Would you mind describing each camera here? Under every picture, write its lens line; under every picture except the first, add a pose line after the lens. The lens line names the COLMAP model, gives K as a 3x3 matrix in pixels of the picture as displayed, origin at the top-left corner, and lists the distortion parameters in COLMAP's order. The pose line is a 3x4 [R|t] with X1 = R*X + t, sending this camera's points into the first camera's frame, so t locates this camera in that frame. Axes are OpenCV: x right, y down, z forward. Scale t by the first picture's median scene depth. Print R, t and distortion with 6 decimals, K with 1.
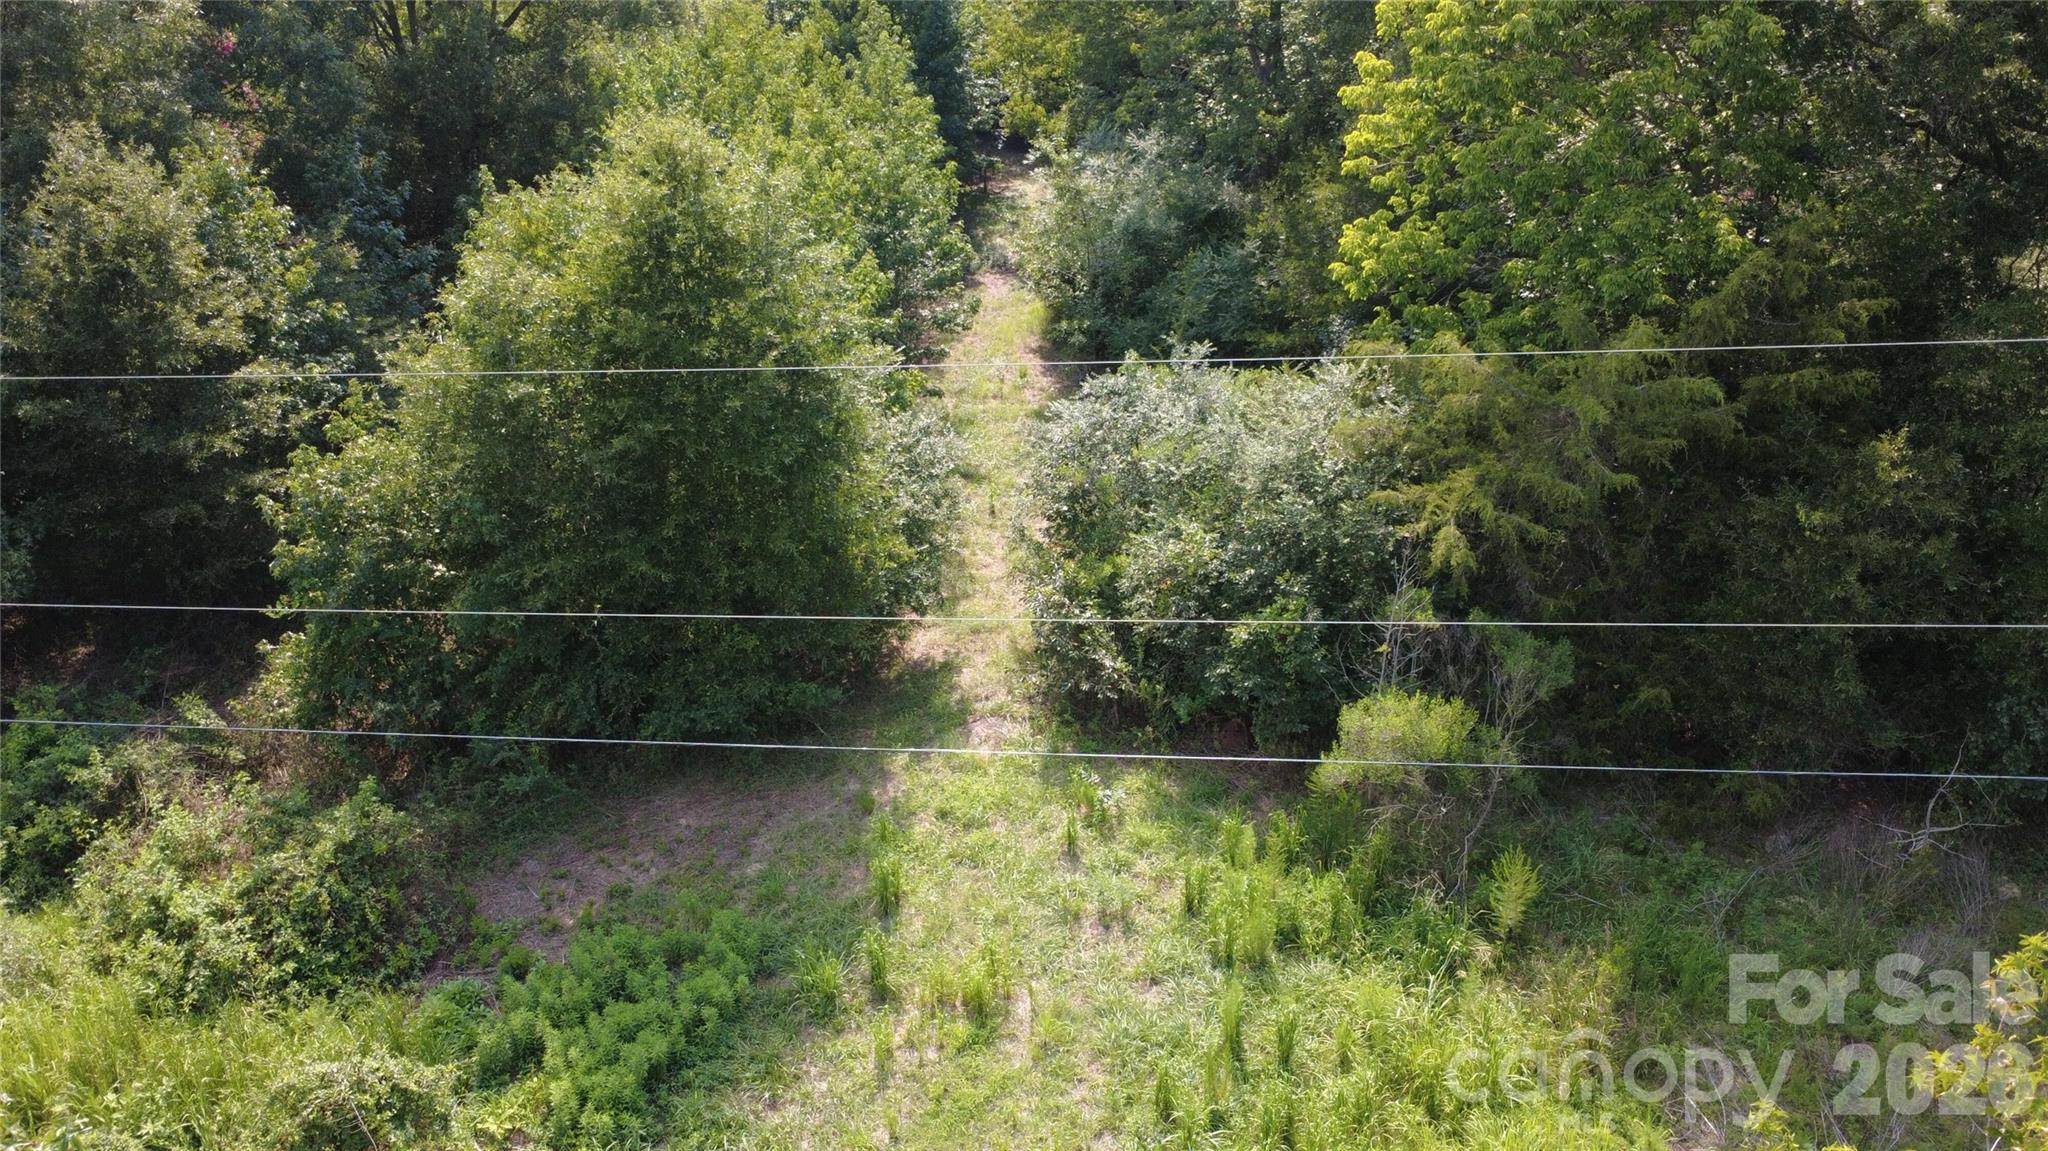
lens RADIAL K [[1491.1, 0, 1024.8], [0, 1491.1, 577.2], [0, 0, 1]] dist [-0.002477, 0.003068]
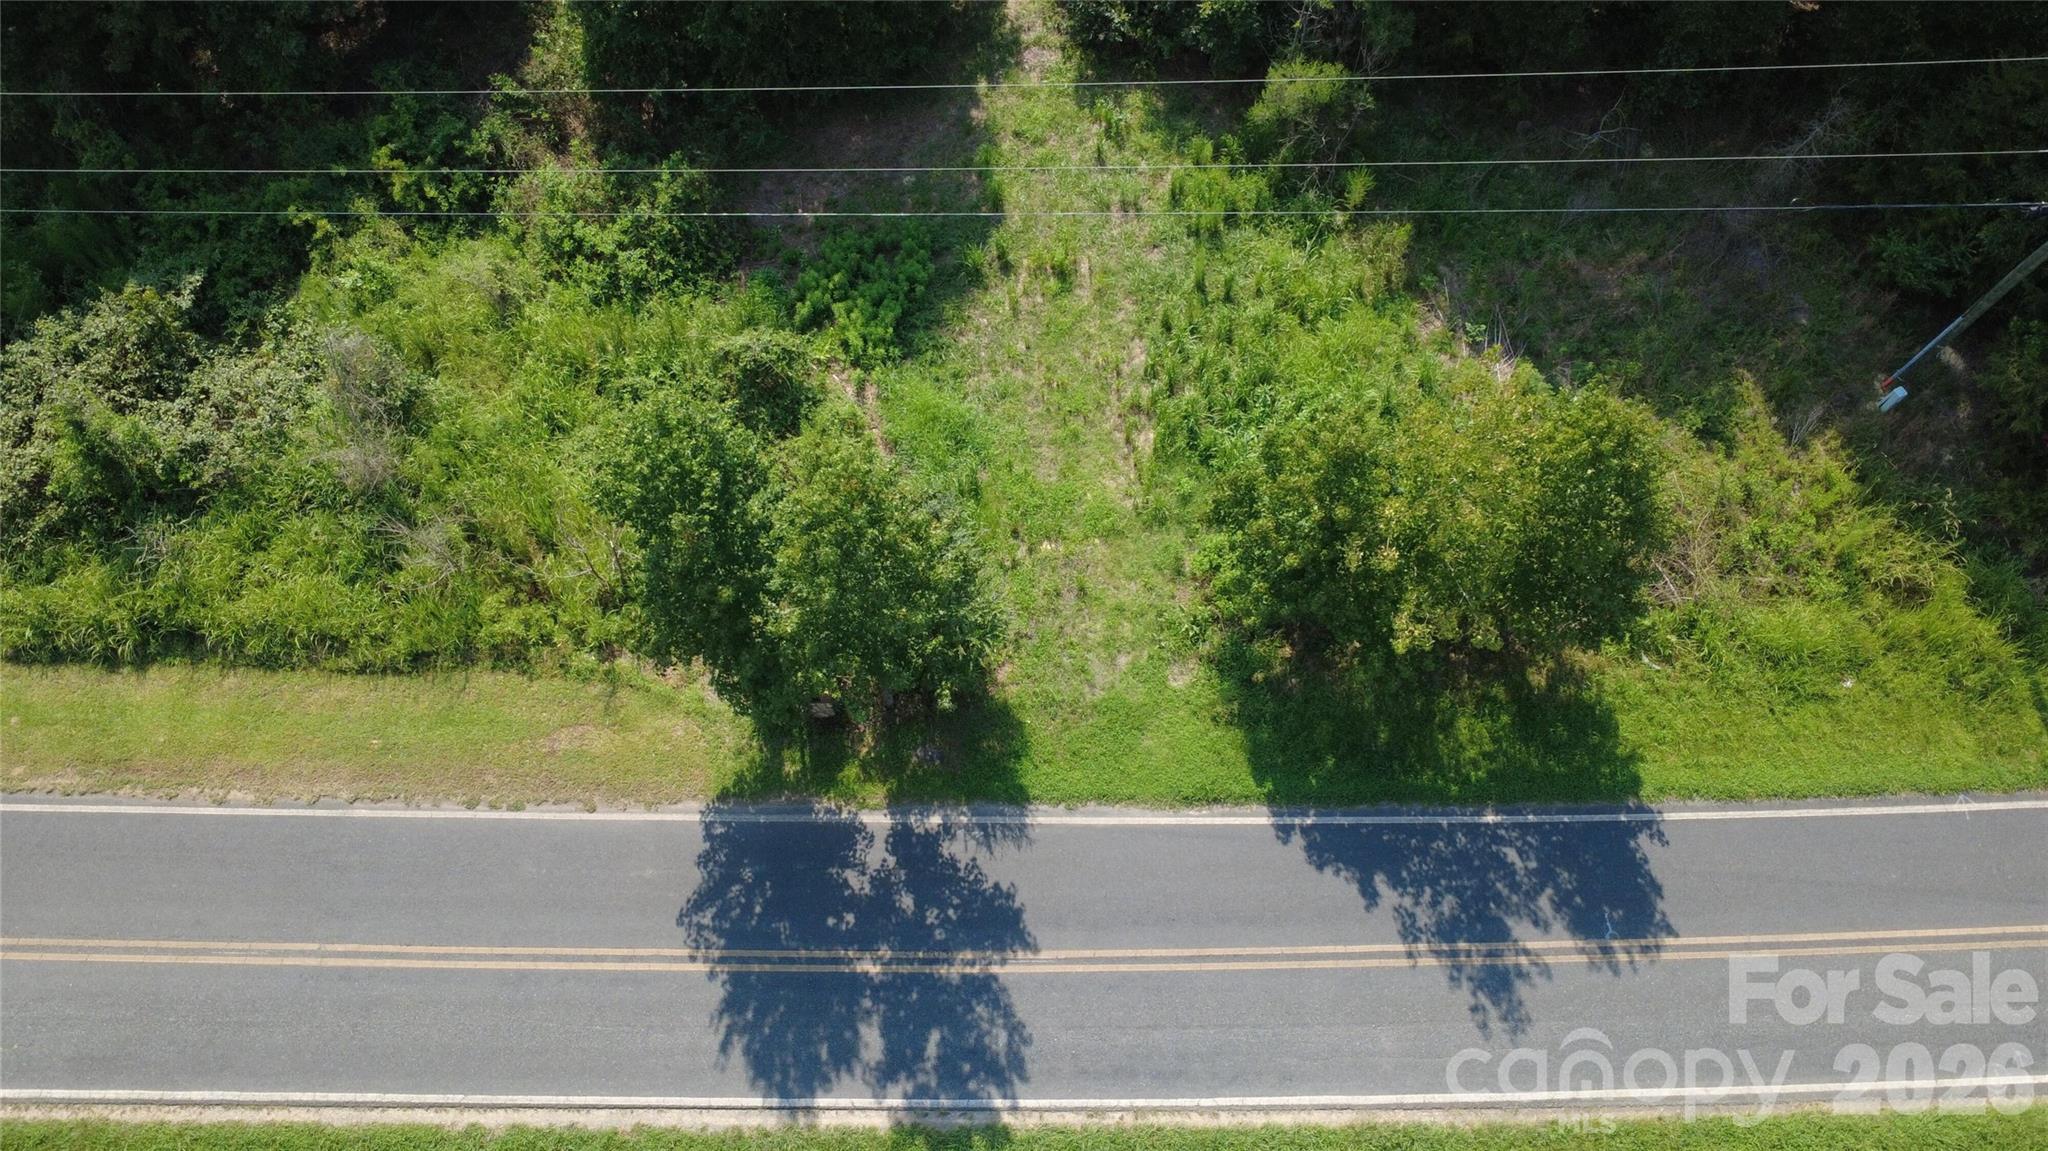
lens RADIAL K [[1493.3, 0, 1026.1], [0, 1493.3, 575.7], [0, 0, 1]] dist [-0.004101, 0.007019]
pose [[0.996244, -0.074996, 0.043285, -0.154609], [0.033695, 0.796243, 0.604038, -0.443131], [-0.079766, -0.600311, 0.795779, -0.573888]]
